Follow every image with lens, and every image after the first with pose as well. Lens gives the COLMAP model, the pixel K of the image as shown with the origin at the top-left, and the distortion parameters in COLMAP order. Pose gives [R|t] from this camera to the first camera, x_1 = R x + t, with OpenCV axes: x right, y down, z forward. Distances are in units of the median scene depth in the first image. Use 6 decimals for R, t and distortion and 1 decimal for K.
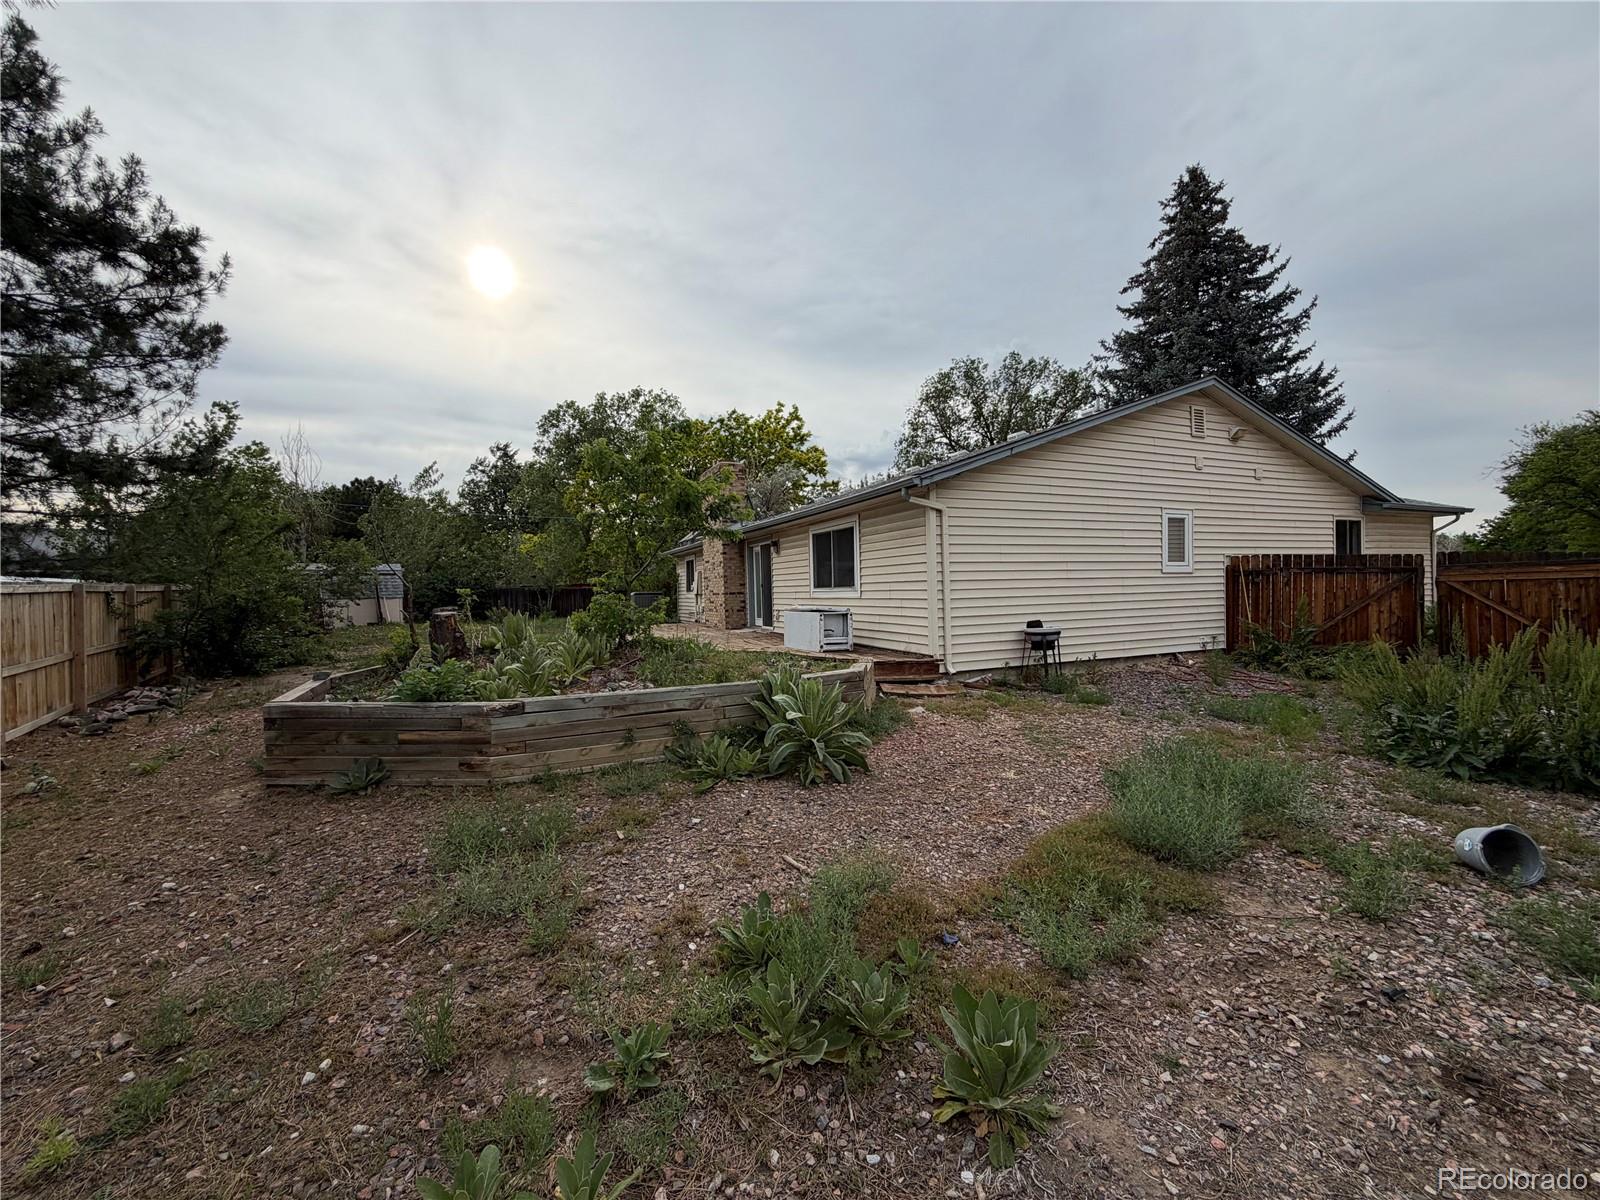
lens RADIAL K [[642.2, 0, 800.2], [0, 642.2, 598.7], [0, 0, 1]] dist [-0.001078, 0.000040]
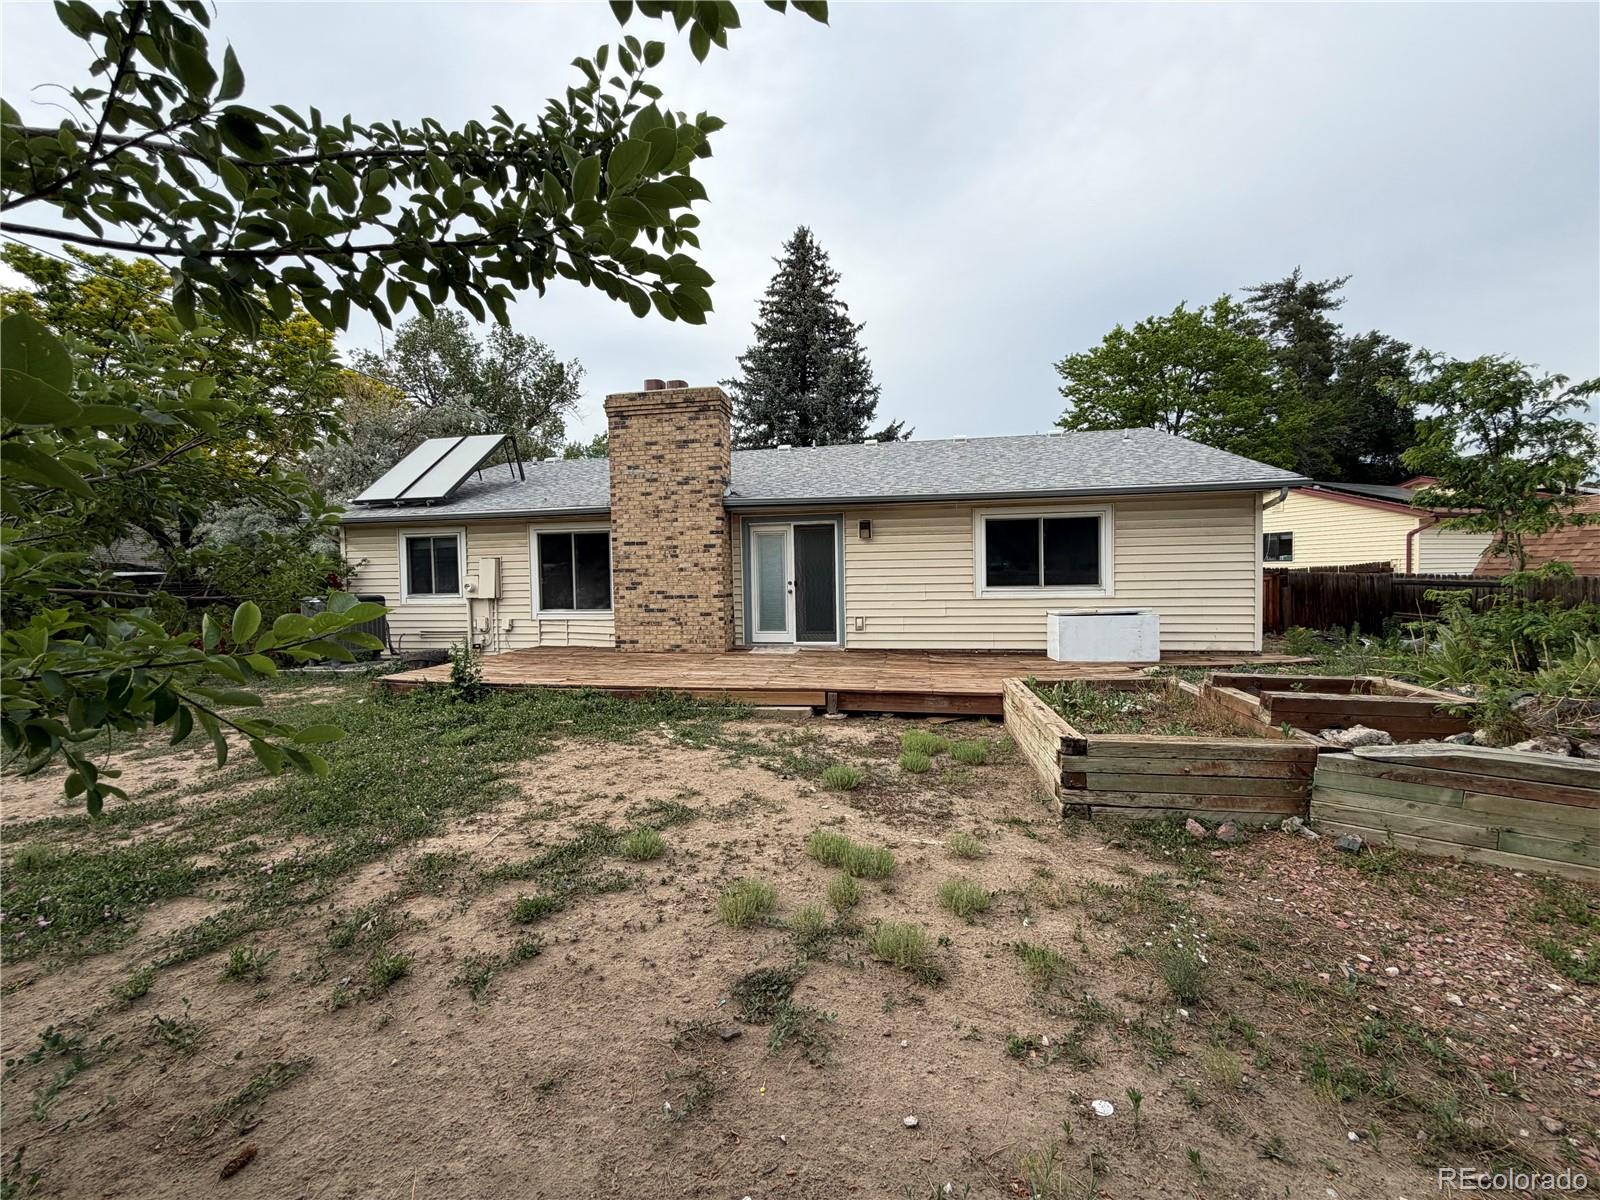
lens RADIAL K [[642.2, 0, 790.6], [0, 642.2, 596.5], [0, 0, 1]] dist [-0.001078, 0.000040]
pose [[0.563972, -0.010157, 0.825731, -0.302942], [0.011482, 0.999924, 0.004457, -0.004098], [-0.825714, 0.006968, 0.564046, 0.289934]]
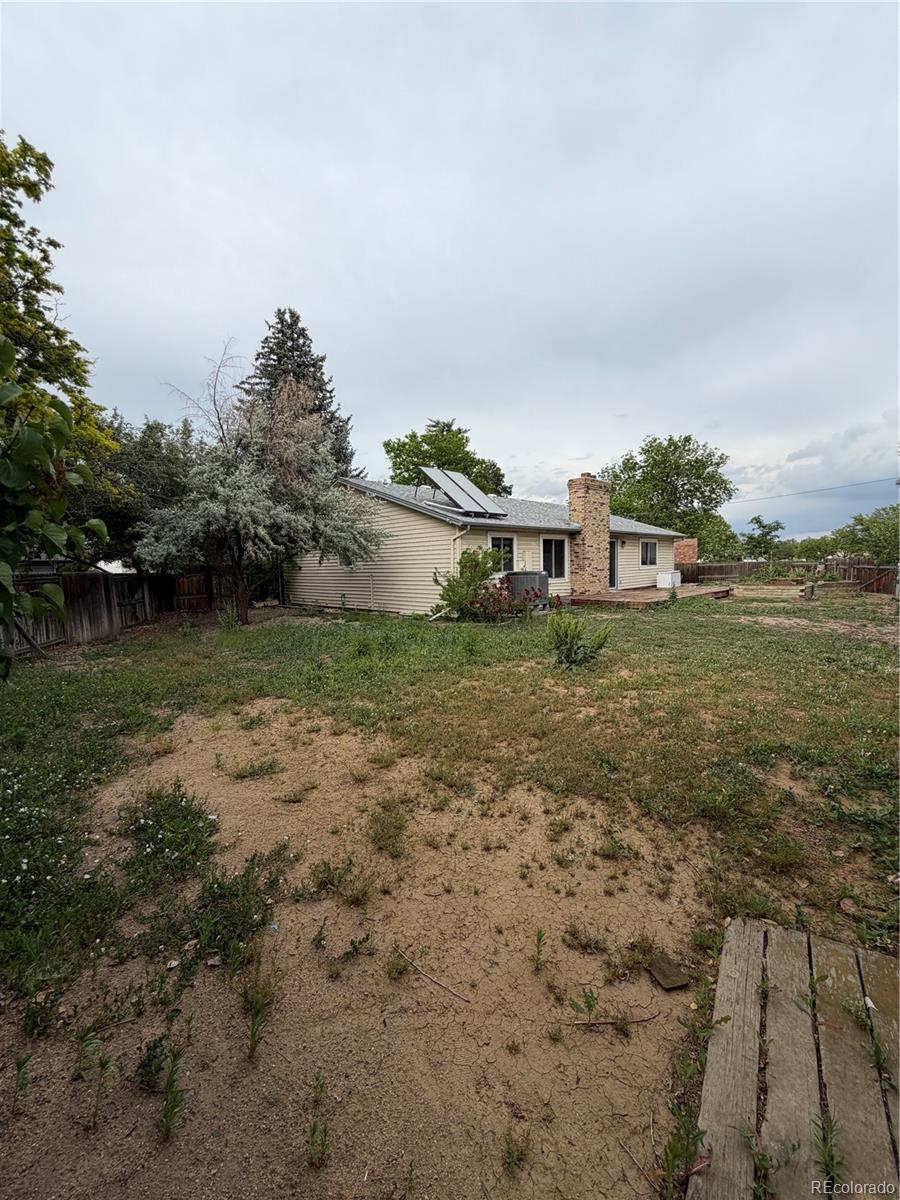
lens RADIAL K [[481.7, 0, 453.5], [0, 481.7, 599.4], [0, 0, 1]] dist [-0.001078, 0.000040]
pose [[-0.355643, -0.036360, 0.933914, -0.534009], [0.043250, 0.997532, 0.055307, -0.007322], [-0.933621, 0.060061, -0.353193, 0.878936]]
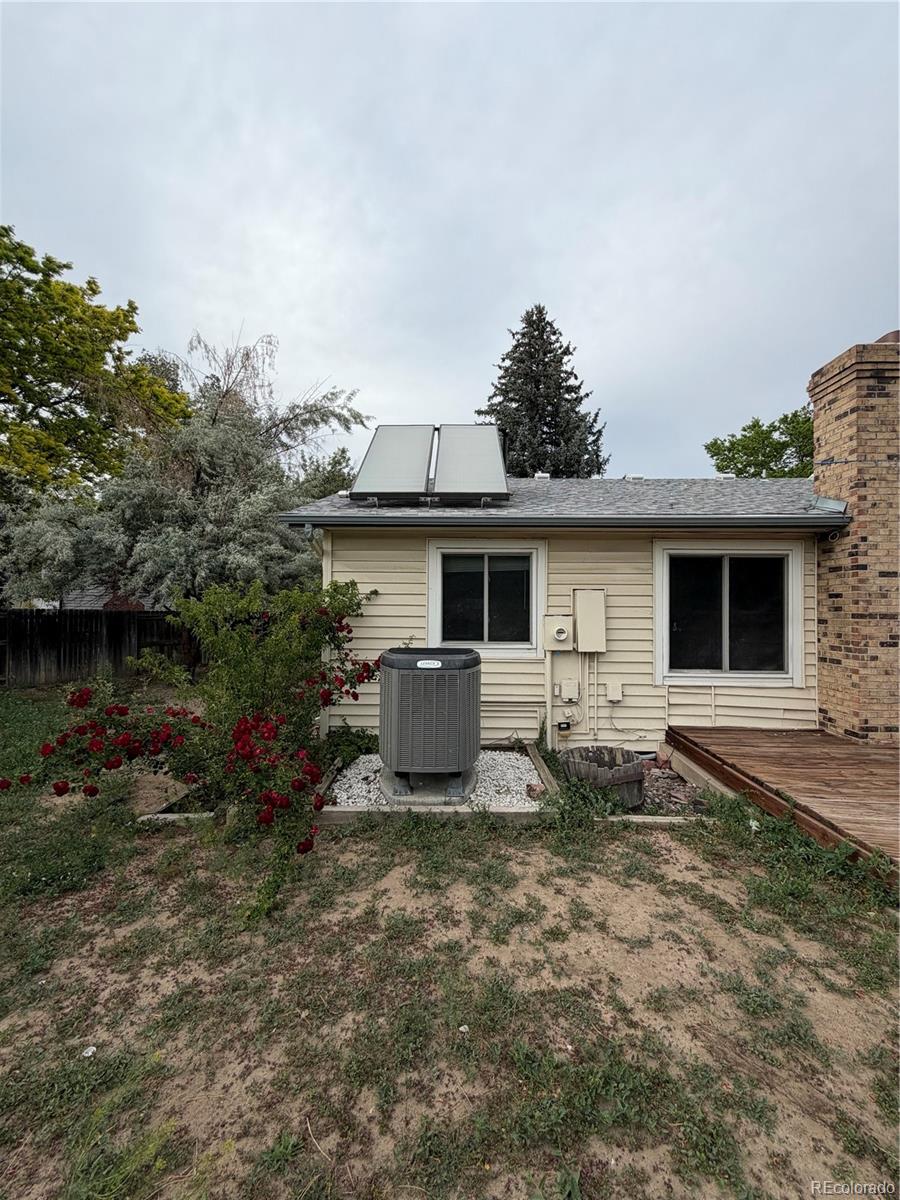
lens RADIAL K [[481.7, 0, 449.4], [0, 481.7, 595.9], [0, 0, 1]] dist [-0.001078, 0.000040]
pose [[0.426290, 0.046342, 0.903399, -0.281056], [-0.008372, 0.998846, -0.047288, -0.014833], [-0.904548, 0.012595, 0.426186, 0.603929]]
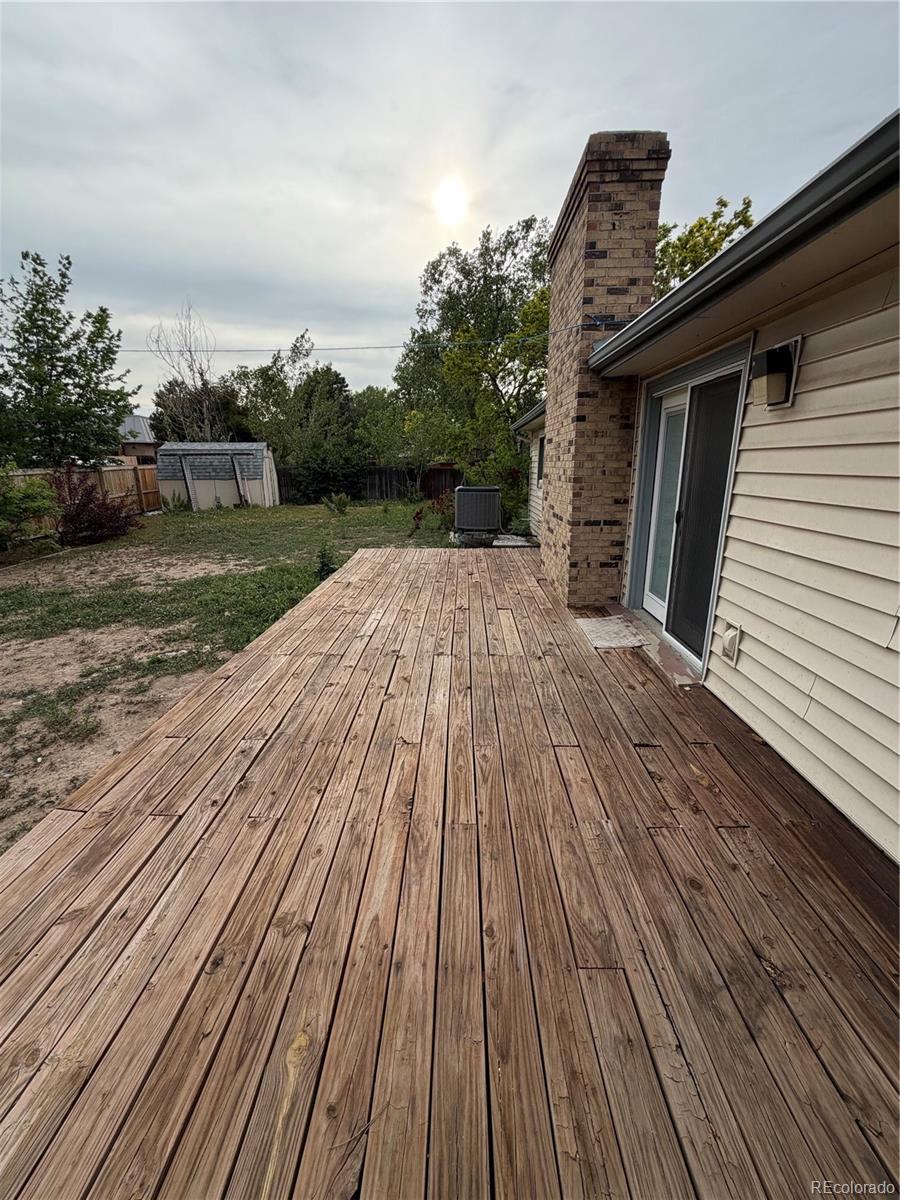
lens RADIAL K [[481.7, 0, 450.1], [0, 481.7, 597.0], [0, 0, 1]] dist [-0.001078, 0.000040]
pose [[0.901347, 0.131632, -0.412610, -0.027269], [-0.019779, 0.964210, 0.264399, -0.020840], [0.432646, -0.230155, 0.871692, 0.340690]]
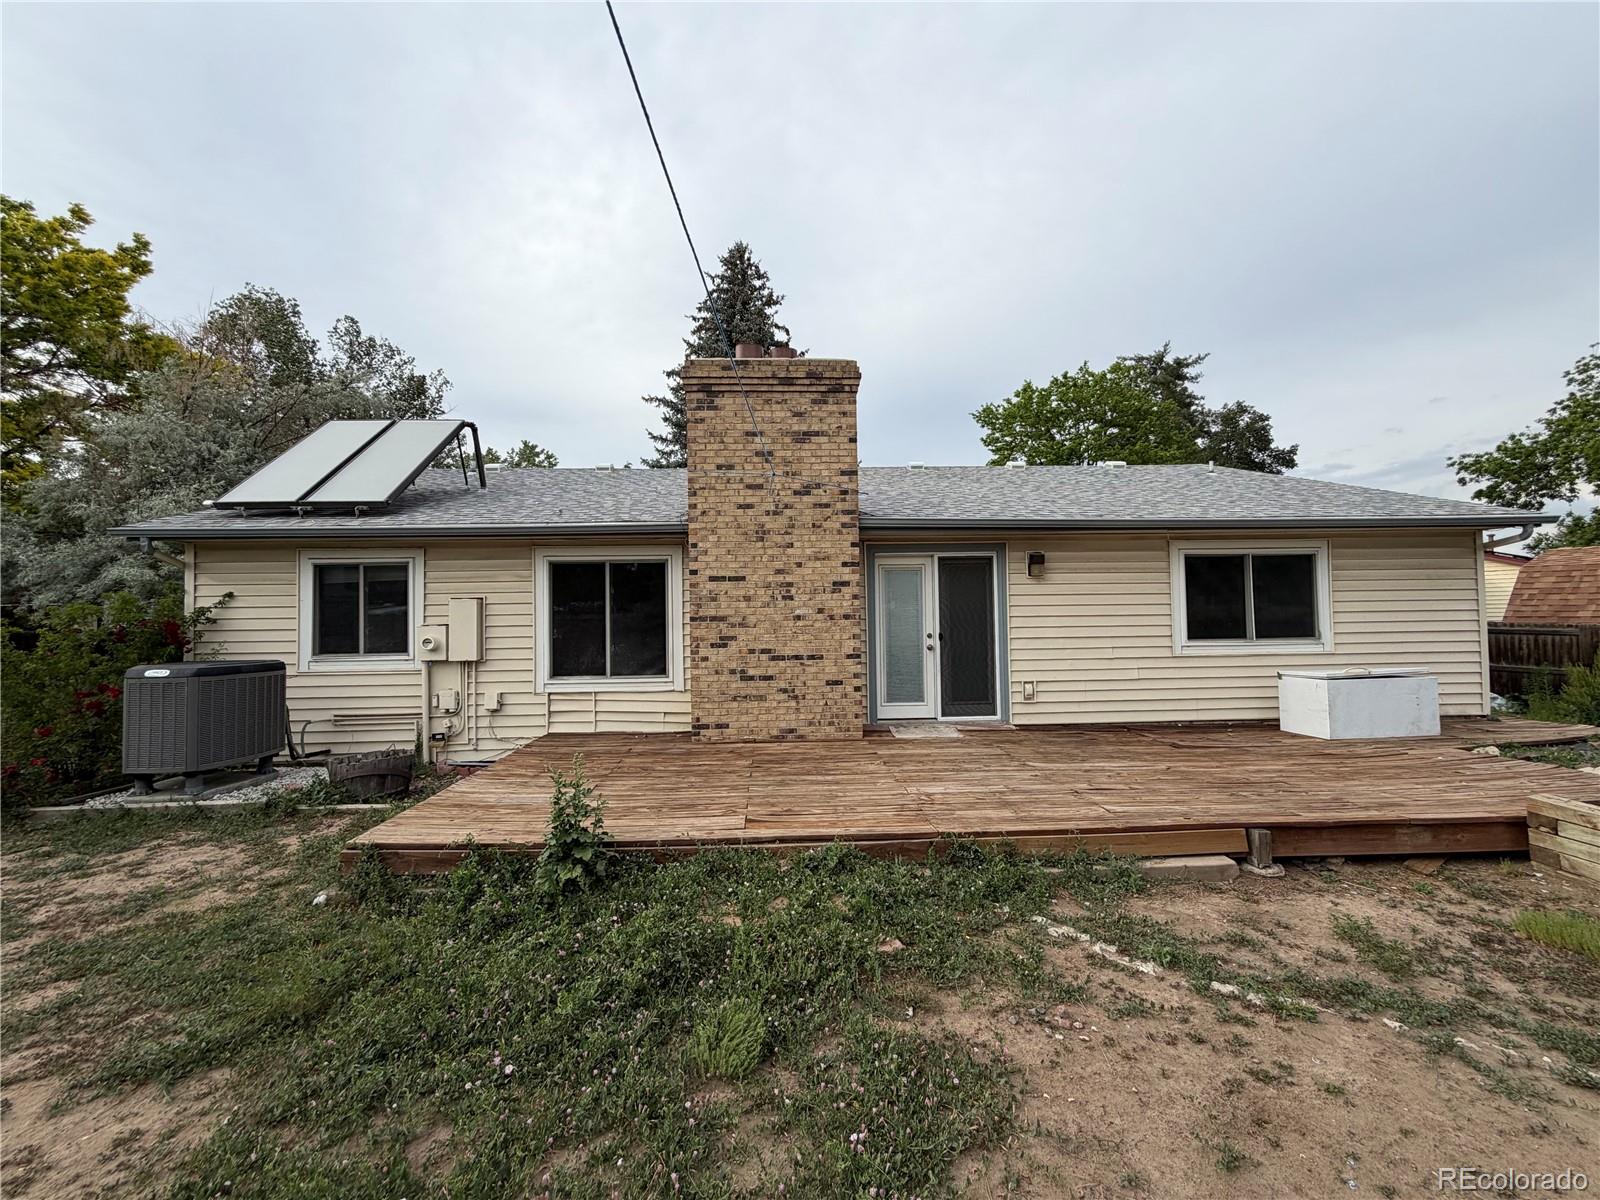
lens RADIAL K [[642.2, 0, 794.0], [0, 642.2, 598.9], [0, 0, 1]] dist [-0.001078, 0.000040]
pose [[0.362060, 0.043644, 0.931132, -0.273661], [0.015908, 0.998469, -0.052986, -0.011524], [-0.932019, 0.033997, 0.360811, 0.438323]]
